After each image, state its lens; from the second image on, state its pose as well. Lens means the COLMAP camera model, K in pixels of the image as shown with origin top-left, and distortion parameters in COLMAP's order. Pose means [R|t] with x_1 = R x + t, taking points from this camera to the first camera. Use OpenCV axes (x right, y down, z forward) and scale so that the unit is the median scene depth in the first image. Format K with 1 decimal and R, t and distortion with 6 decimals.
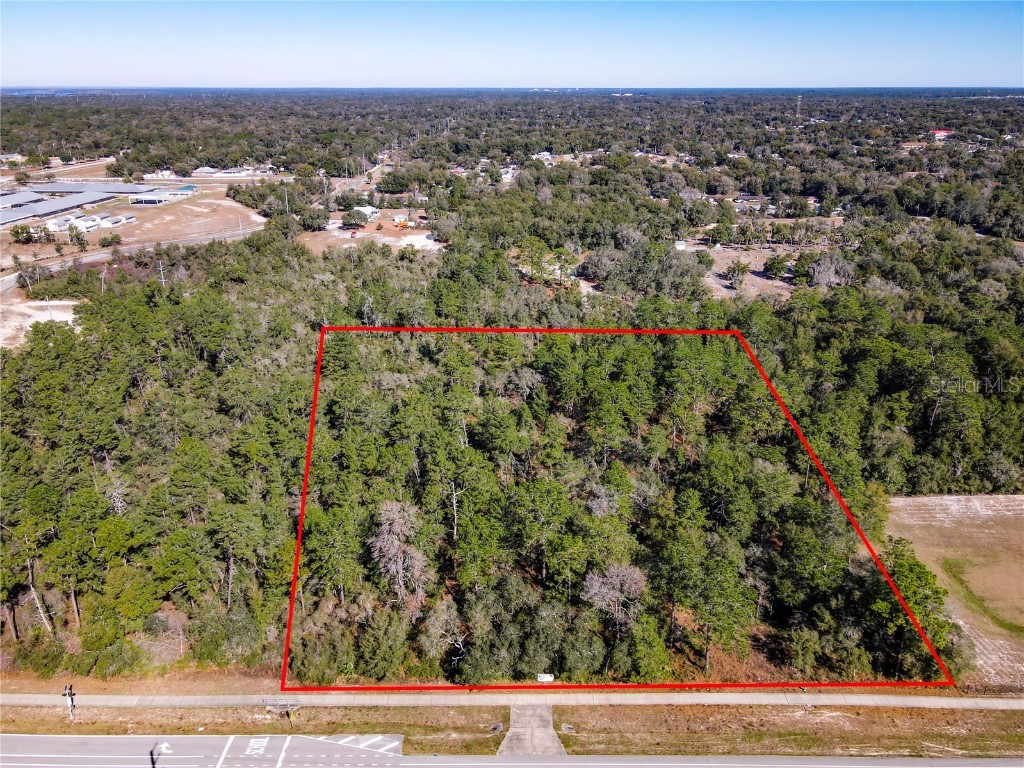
lens RADIAL K [[737.0, 0, 497.4], [0, 737.0, 383.5], [0, 0, 1]] dist [0.004444, -0.002585]
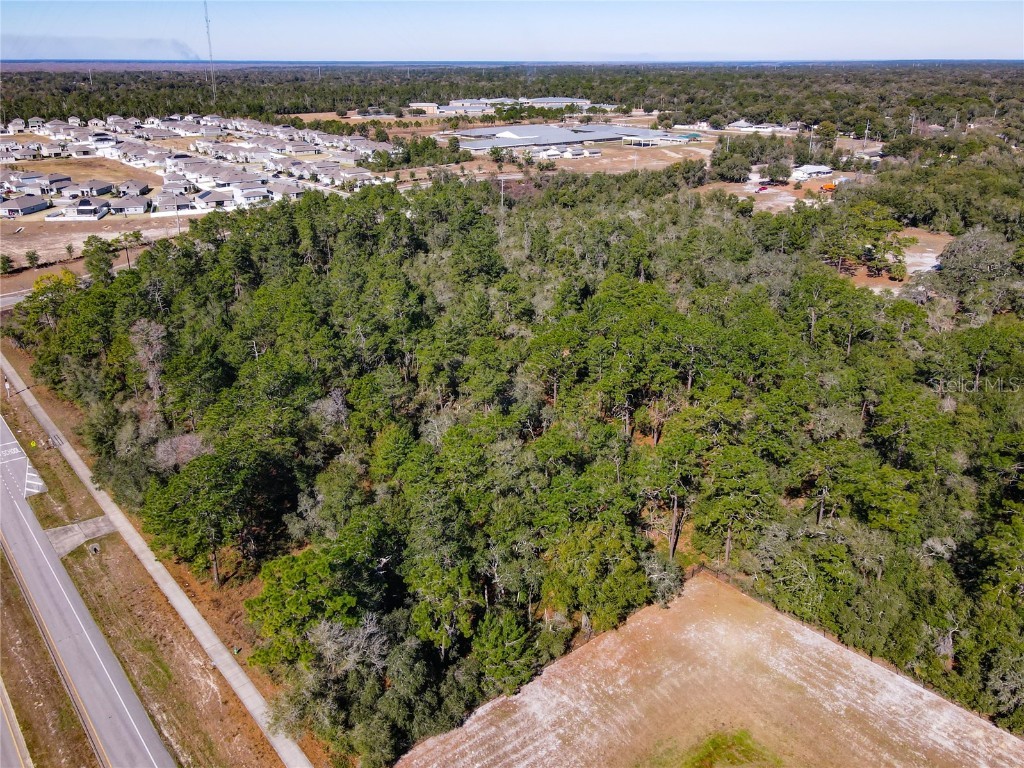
lens RADIAL K [[737.0, 0, 497.4], [0, 737.0, 383.5], [0, 0, 1]] dist [0.004444, -0.002585]
pose [[0.661586, 0.296464, -0.688777, 1.105986], [-0.273116, 0.950704, 0.146869, -0.078853], [0.698364, 0.090950, 0.709941, 0.592879]]
